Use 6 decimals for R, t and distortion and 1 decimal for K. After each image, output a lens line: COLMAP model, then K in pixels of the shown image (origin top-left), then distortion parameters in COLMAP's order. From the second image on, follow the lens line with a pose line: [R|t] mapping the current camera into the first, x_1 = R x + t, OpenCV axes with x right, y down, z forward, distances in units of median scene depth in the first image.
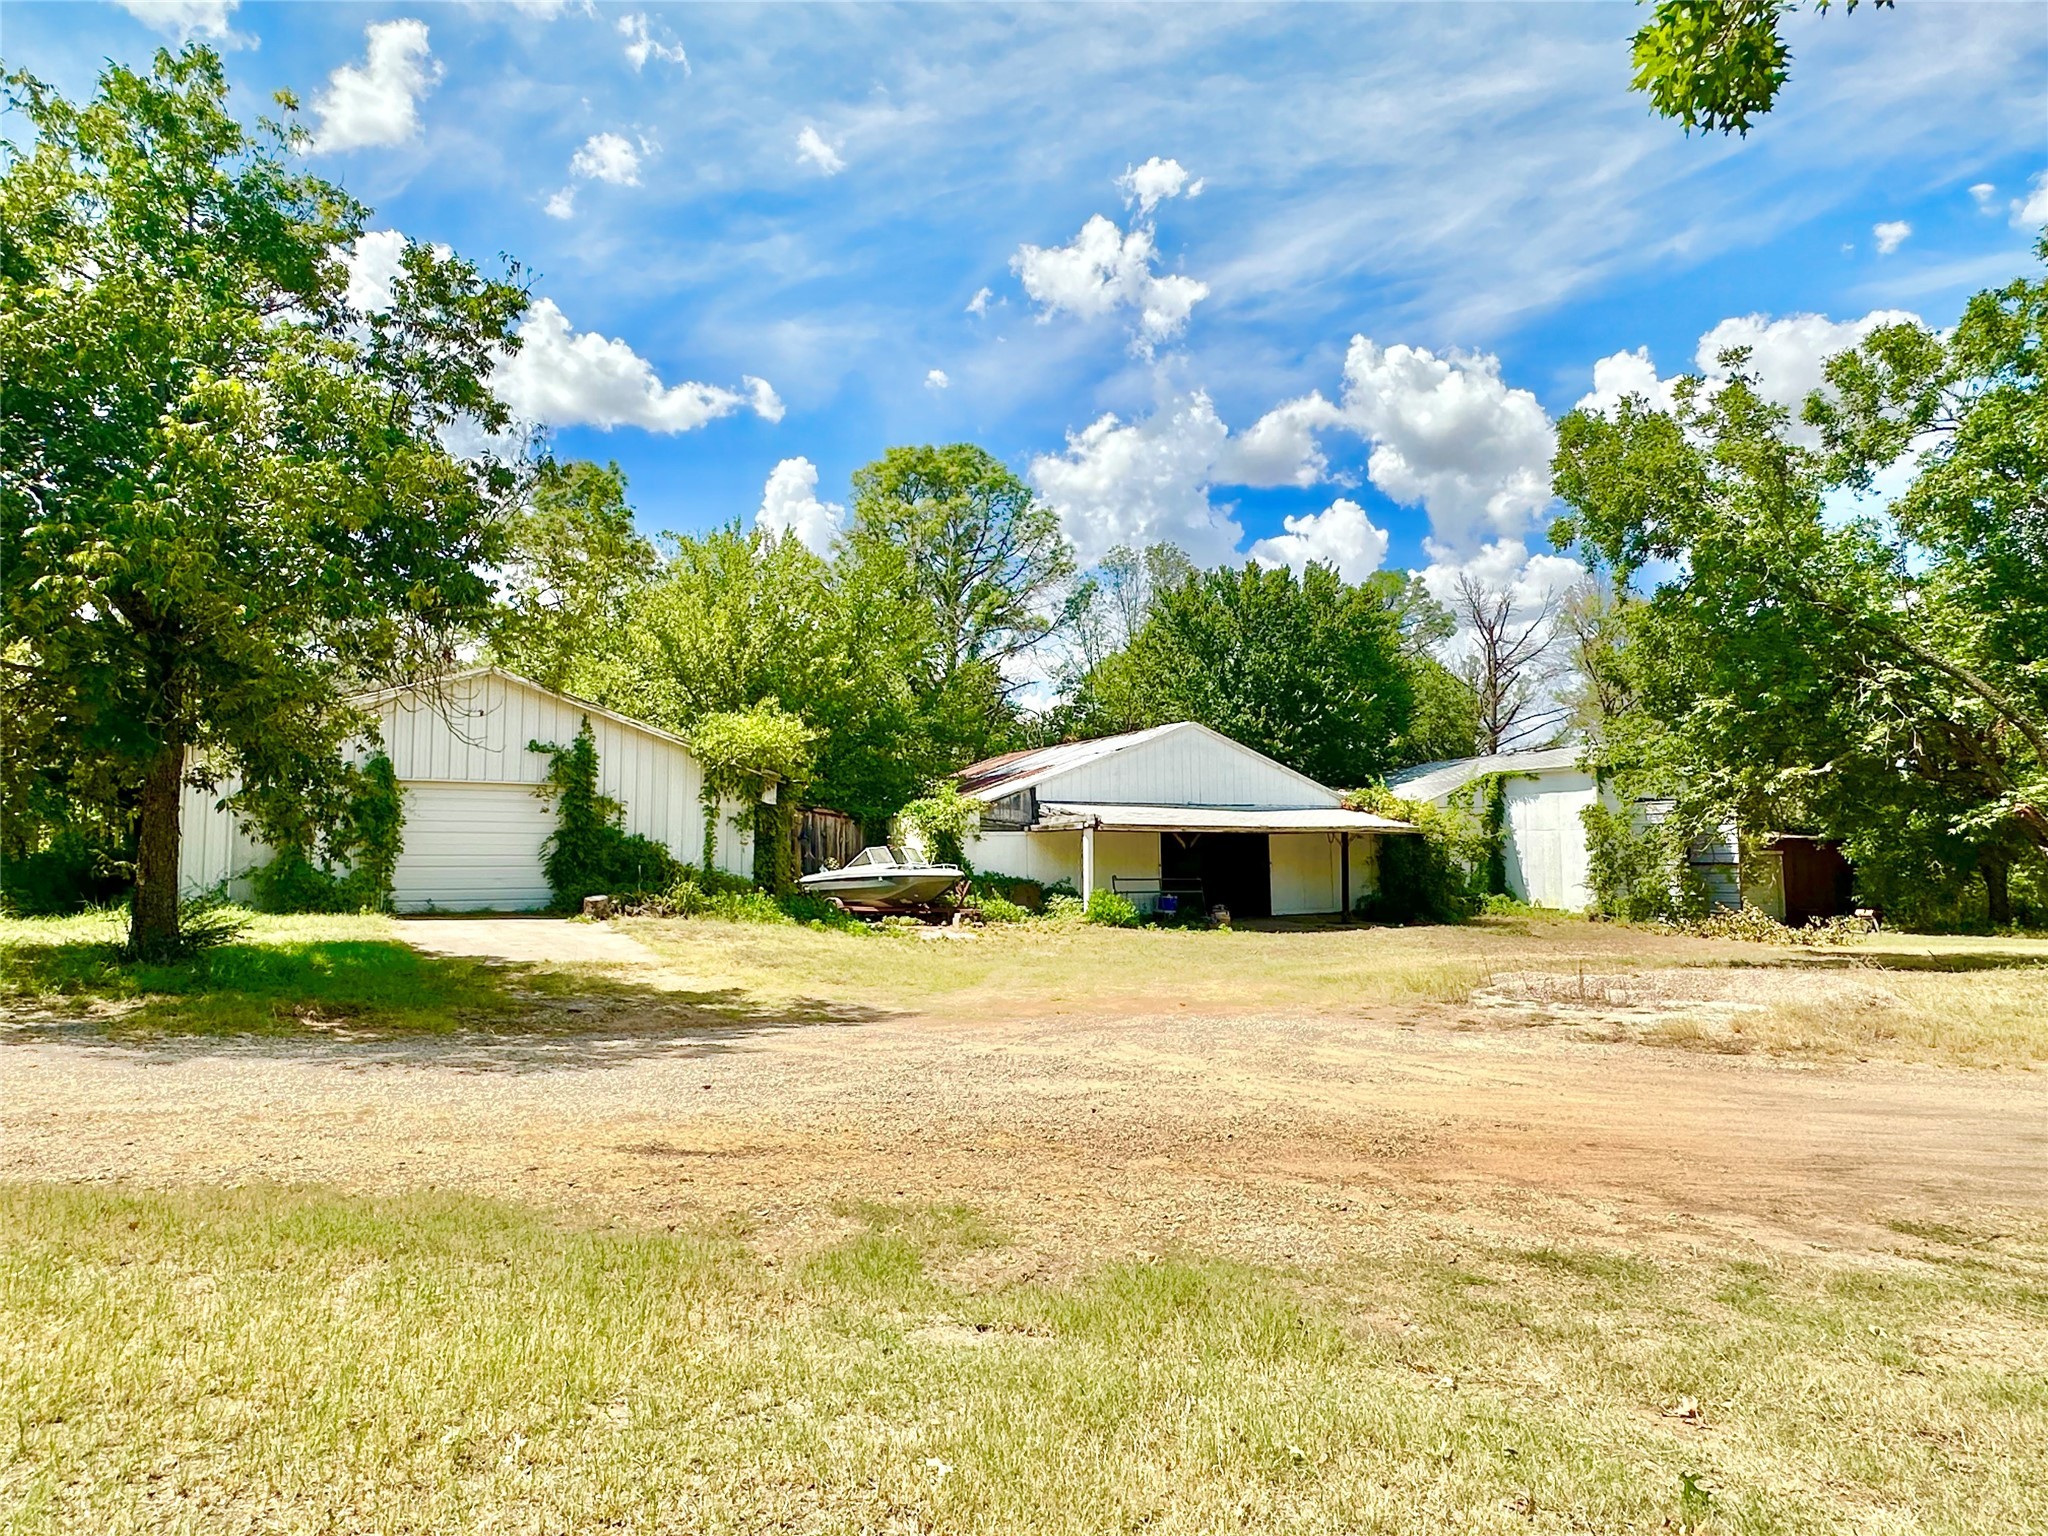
lens RADIAL K [[1232.0, 0, 1024.0], [0, 1232.0, 768.0], [0, 0, 1]] dist [0.032798, -0.000553]
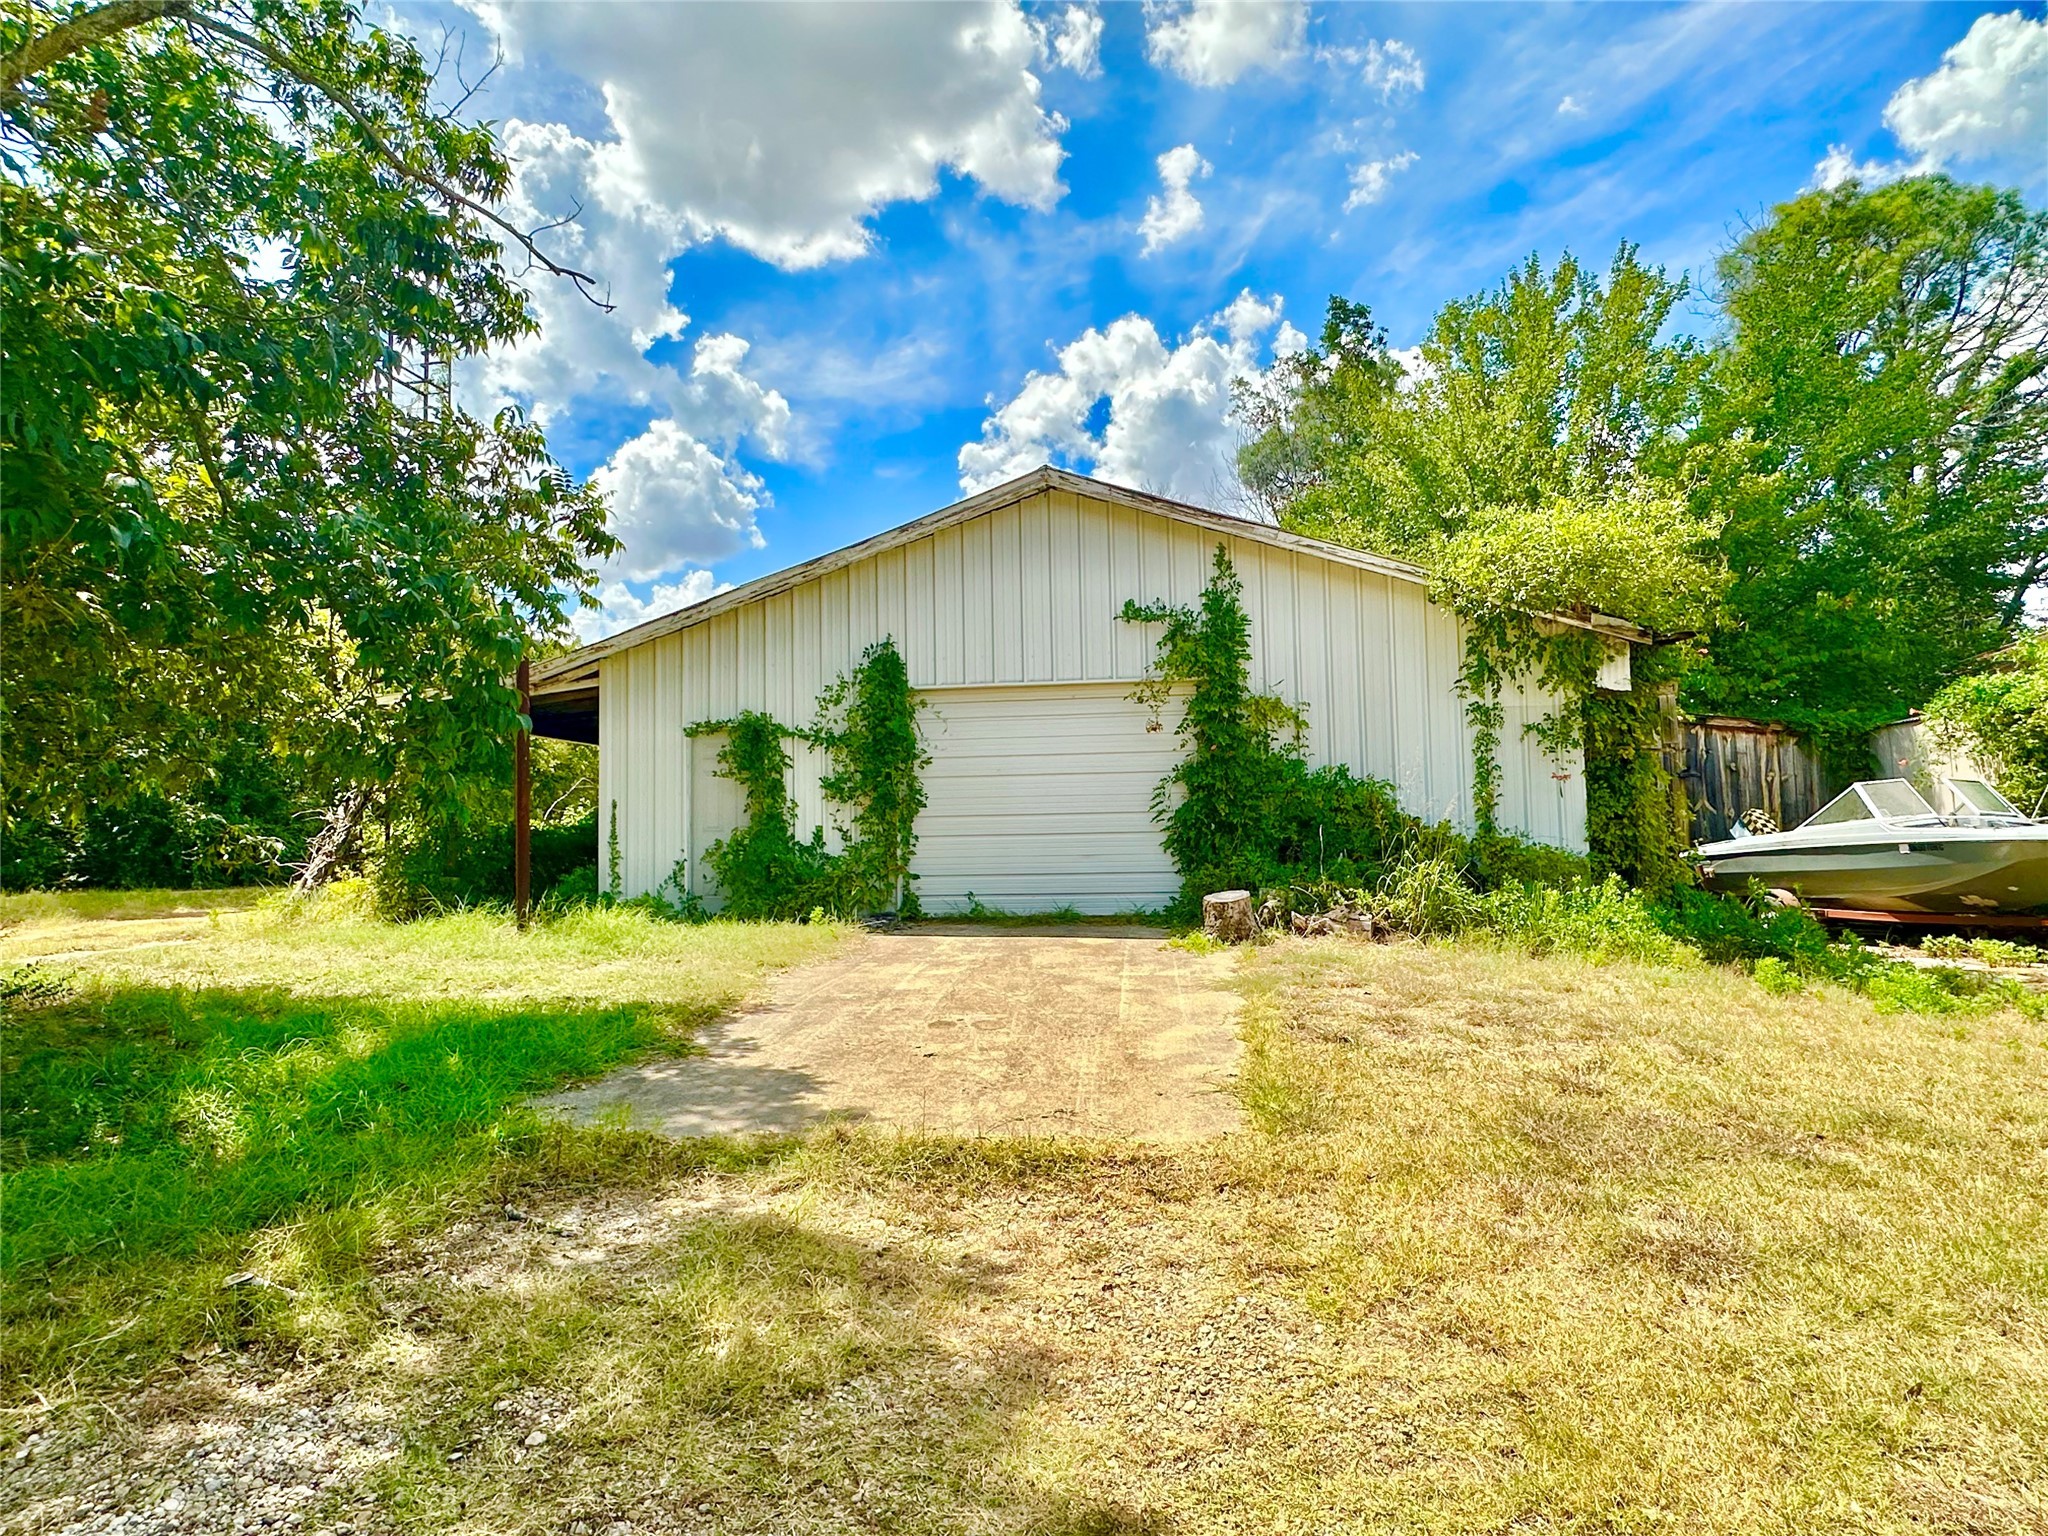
lens RADIAL K [[1154.0, 0, 1024.0], [0, 1154.0, 768.0], [0, 0, 1]] dist [0.001964, 0.000586]
pose [[0.775886, -0.053138, -0.628632, -0.115105], [0.065601, 0.997840, -0.003379, 0.047910], [0.627454, -0.038617, 0.777696, 0.557725]]
